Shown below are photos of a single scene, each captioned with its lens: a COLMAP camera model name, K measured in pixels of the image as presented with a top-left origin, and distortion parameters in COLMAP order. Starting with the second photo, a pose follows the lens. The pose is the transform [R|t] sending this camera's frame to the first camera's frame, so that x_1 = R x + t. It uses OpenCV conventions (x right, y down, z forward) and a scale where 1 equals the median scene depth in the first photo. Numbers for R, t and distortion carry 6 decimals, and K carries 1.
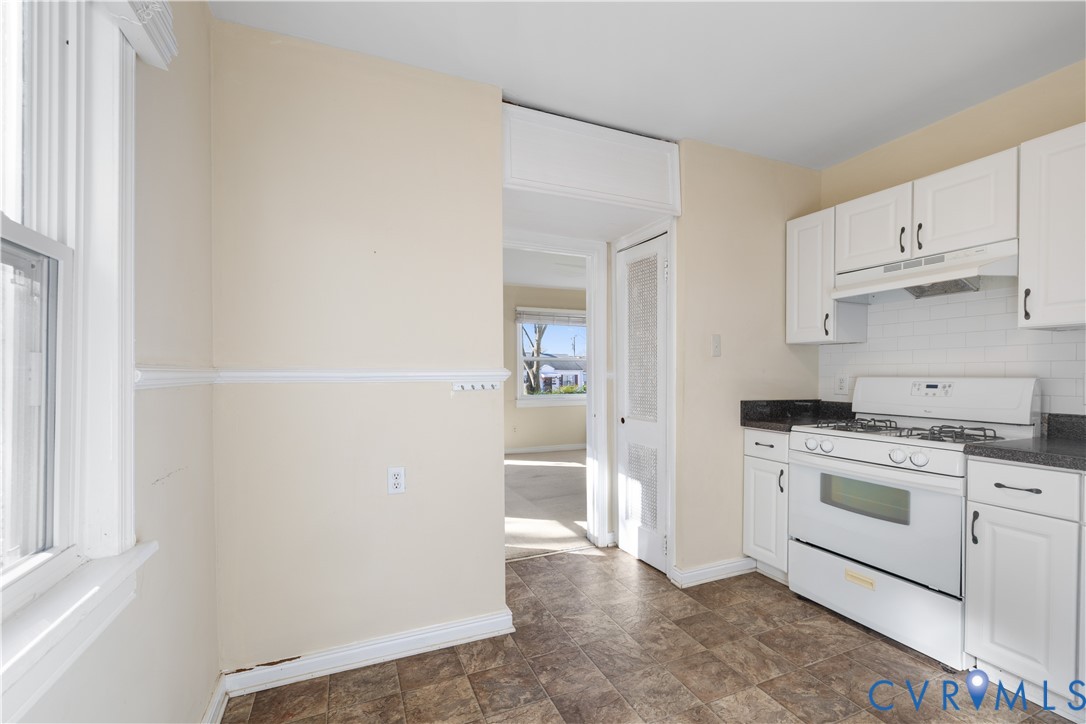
lens RADIAL K [[459.8, 0, 543.3], [0, 459.8, 367.6], [0, 0, 1]] dist [-0.004060, -0.000975]
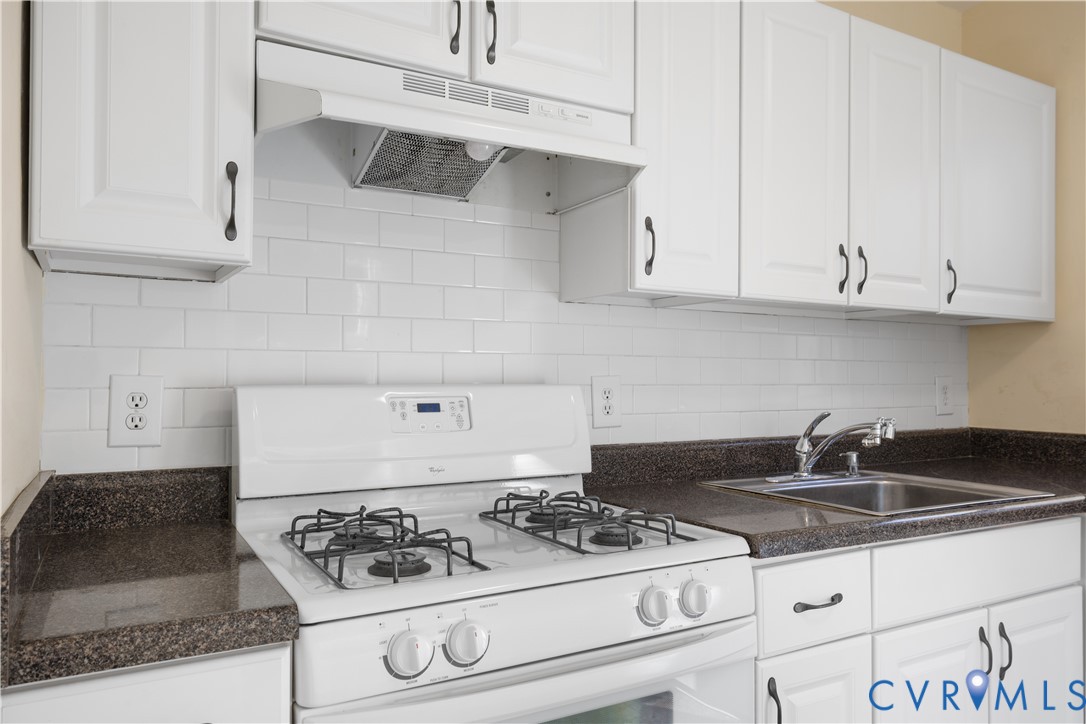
lens RADIAL K [[768.0, 0, 543.0], [0, 768.0, 371.5], [0, 0, 1]] dist [0.001011, -0.000456]
pose [[-0.106530, 0.006405, 0.994289, 0.151752], [-0.014984, 0.999855, -0.008046, 0.012434], [-0.994197, -0.015756, -0.106419, 0.980469]]
